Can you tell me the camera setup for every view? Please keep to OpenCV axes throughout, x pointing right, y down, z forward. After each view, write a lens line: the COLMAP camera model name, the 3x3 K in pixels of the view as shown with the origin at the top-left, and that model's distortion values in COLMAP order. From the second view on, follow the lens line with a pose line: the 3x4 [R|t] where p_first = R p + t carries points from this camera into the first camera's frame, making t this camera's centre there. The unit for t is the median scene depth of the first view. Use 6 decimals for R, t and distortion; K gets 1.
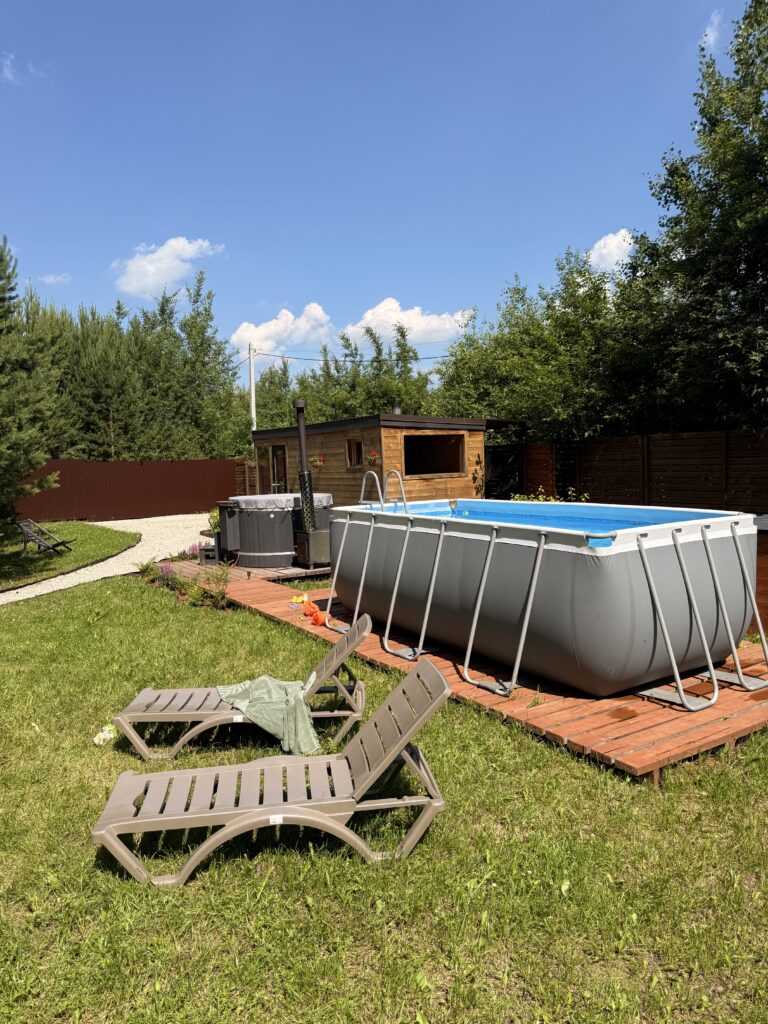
lens RADIAL K [[726.3, 0, 377.0], [0, 726.3, 509.2], [0, 0, 1]] dist [0.039649, -0.038000]
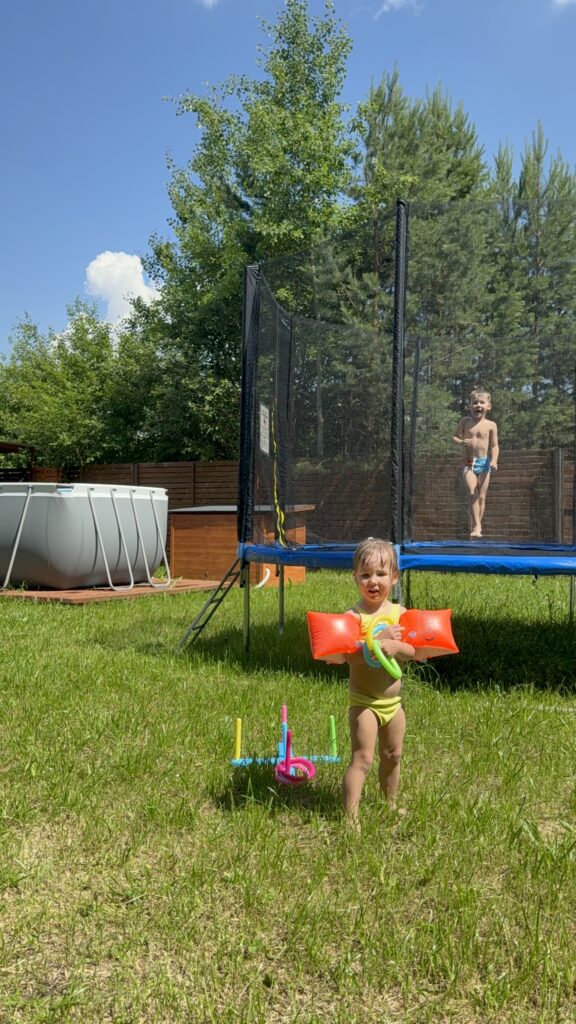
lens RADIAL K [[954.3, 0, 284.4], [0, 954.3, 518.7], [0, 0, 1]] dist [0.188476, 0.010459]
pose [[0.906362, 0.045775, 0.420014, -0.064737], [-0.006440, 0.995495, -0.094597, 0.128575], [-0.422452, 0.083034, 0.902574, -0.484852]]
